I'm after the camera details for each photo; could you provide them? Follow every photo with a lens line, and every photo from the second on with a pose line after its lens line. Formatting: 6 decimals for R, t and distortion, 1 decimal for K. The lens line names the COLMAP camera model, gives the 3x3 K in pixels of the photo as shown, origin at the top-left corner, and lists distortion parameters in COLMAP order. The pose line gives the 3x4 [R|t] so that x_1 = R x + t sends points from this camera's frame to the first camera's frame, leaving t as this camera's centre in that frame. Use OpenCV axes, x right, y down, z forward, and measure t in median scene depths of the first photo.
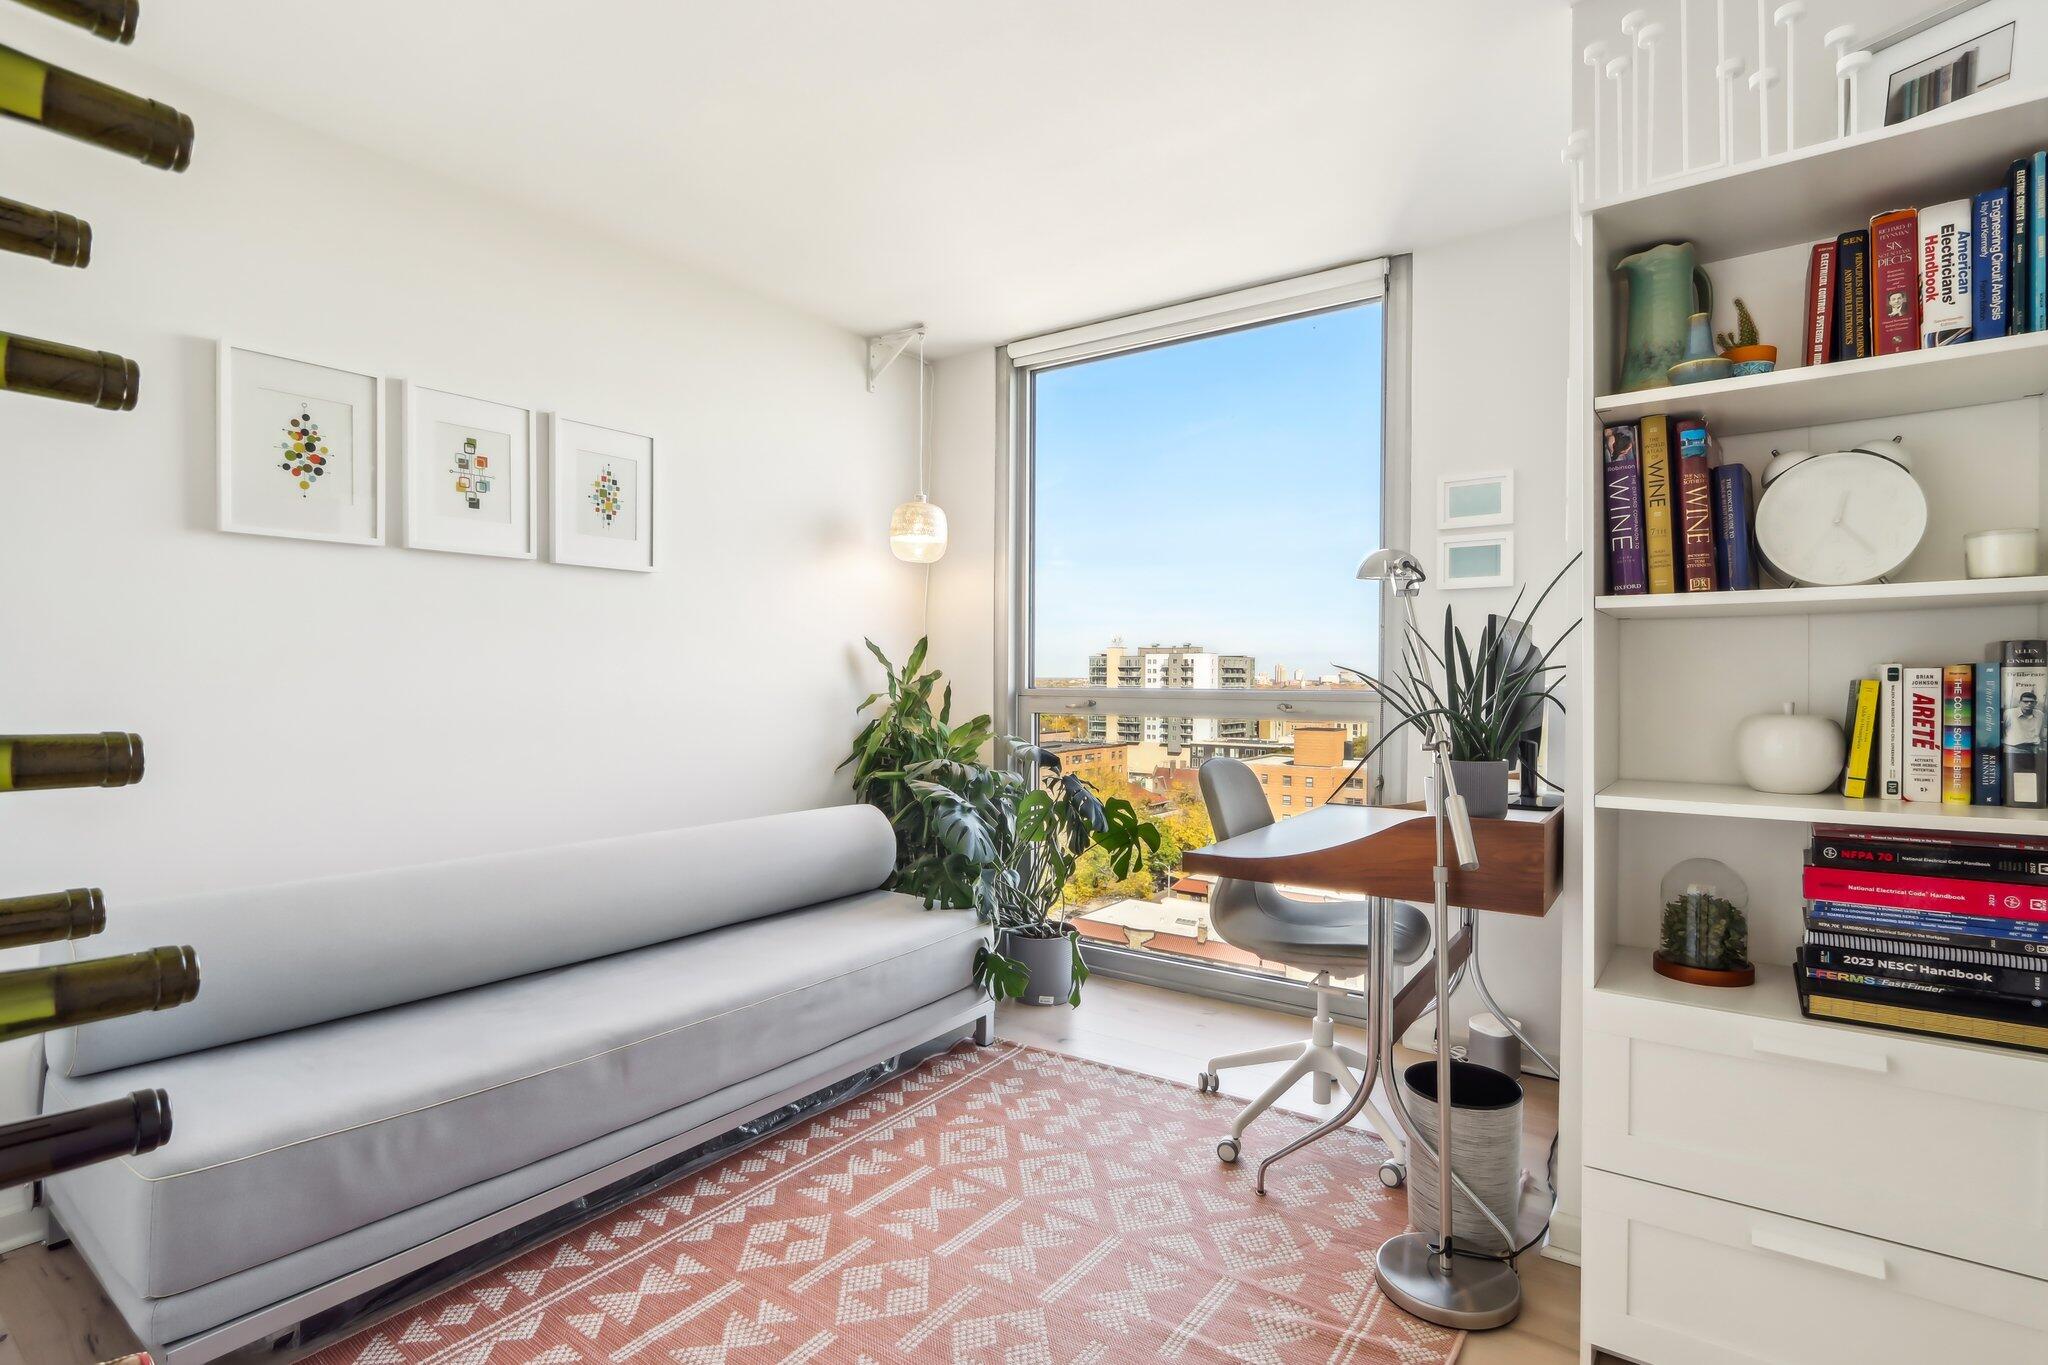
lens RADIAL K [[987.3, 0, 1027.3], [0, 987.3, 679.1], [0, 0, 1]] dist [-0.002160, -0.000626]
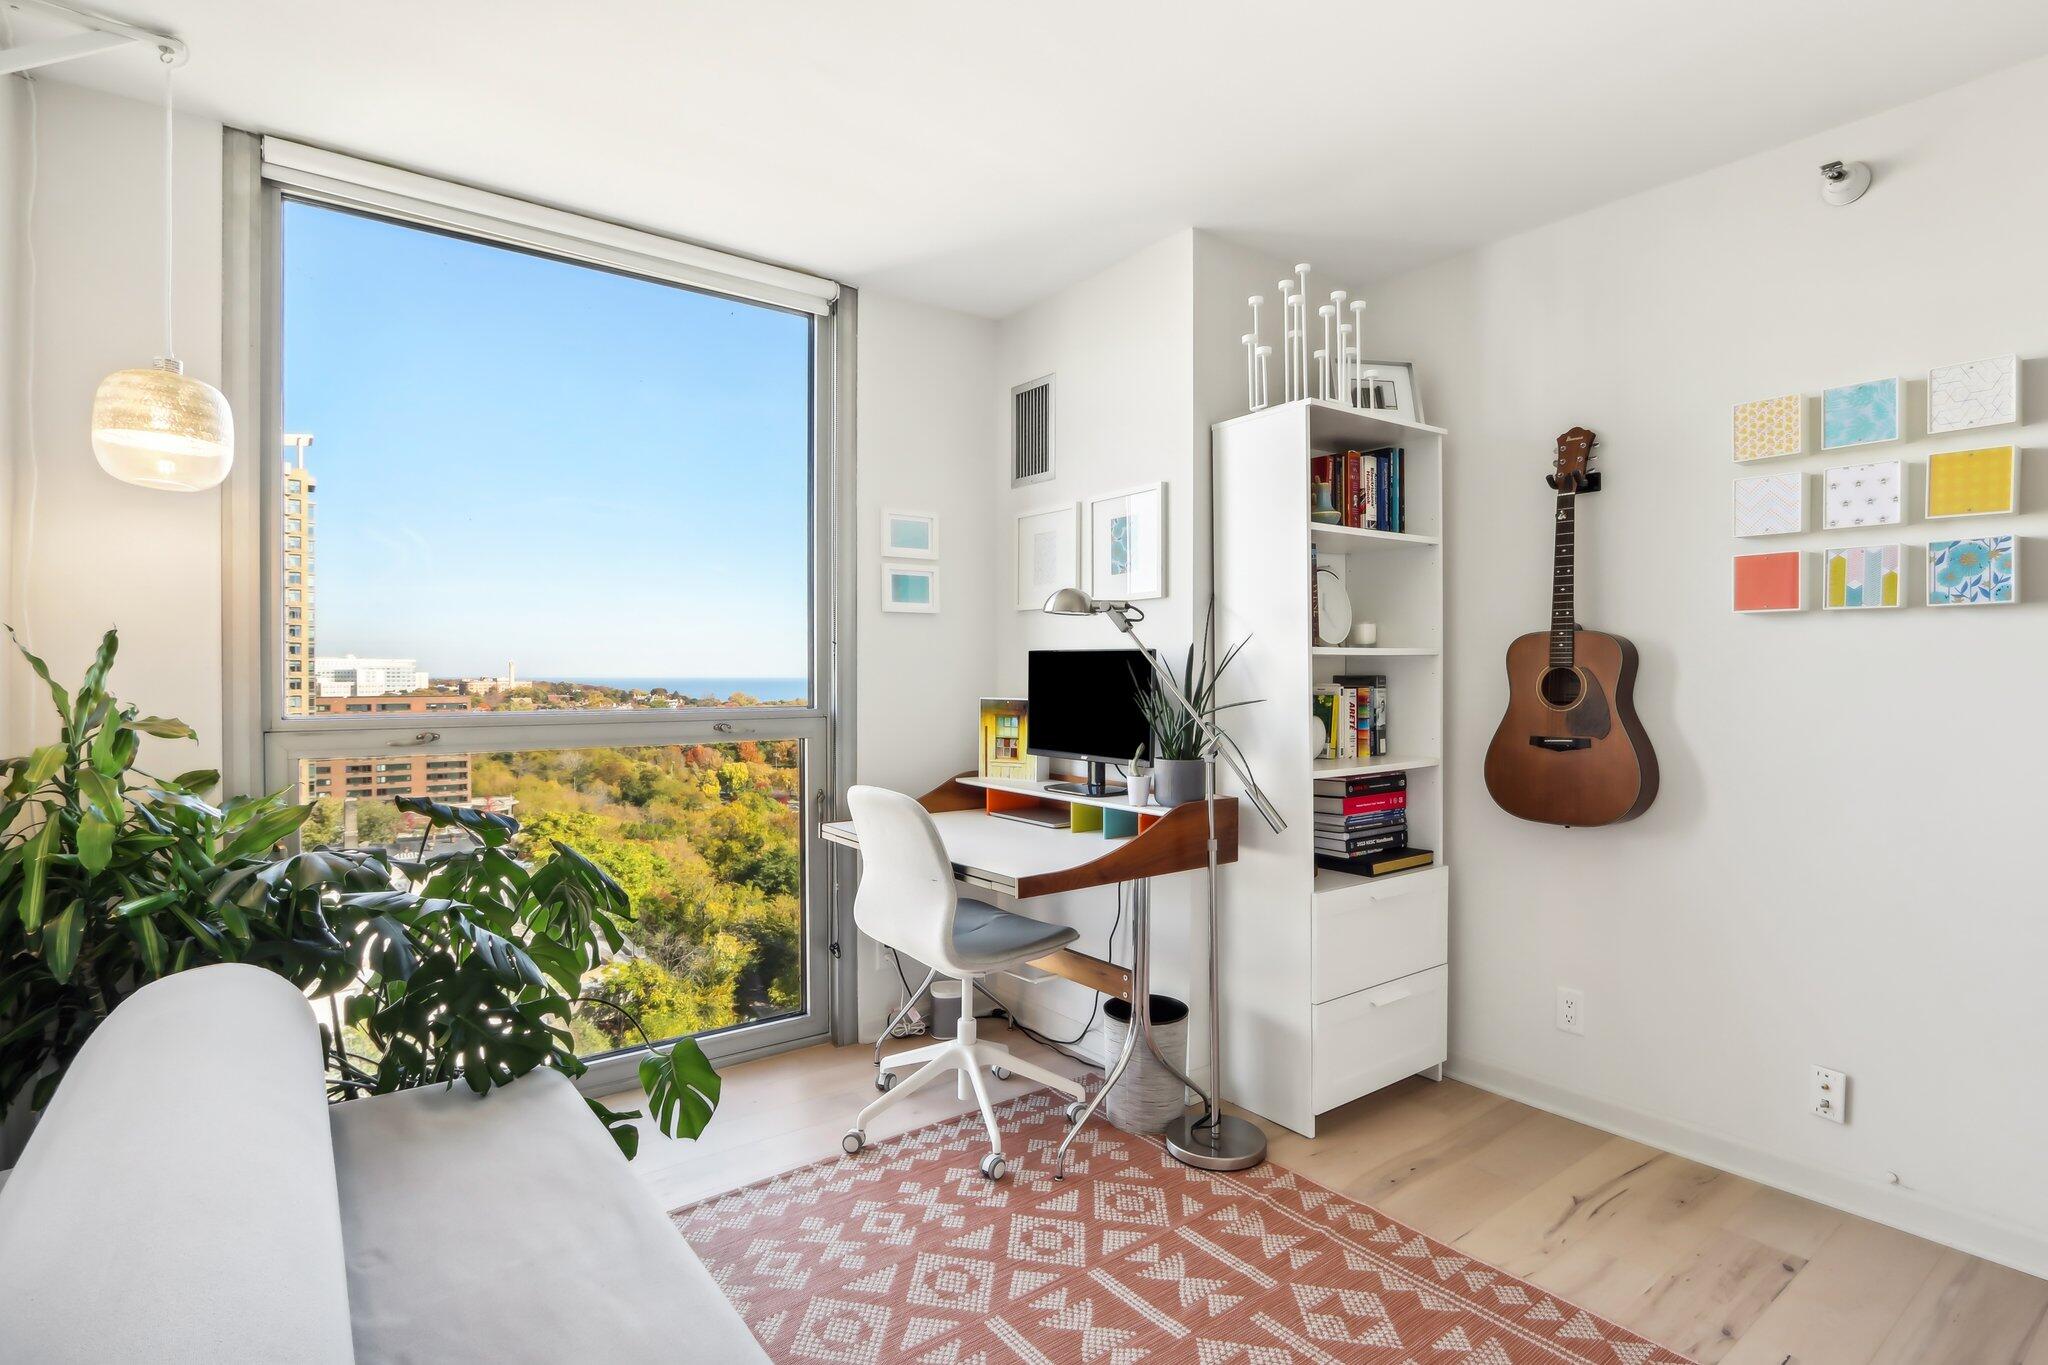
lens RADIAL K [[987.3, 0, 1087.0], [0, 987.3, 682.0], [0, 0, 1]] dist [-0.002160, -0.000626]
pose [[0.291001, -0.015484, 0.956597, -0.668574], [0.005162, 0.999880, 0.014614, -0.033645], [-0.956709, 0.000685, 0.291046, 0.558817]]
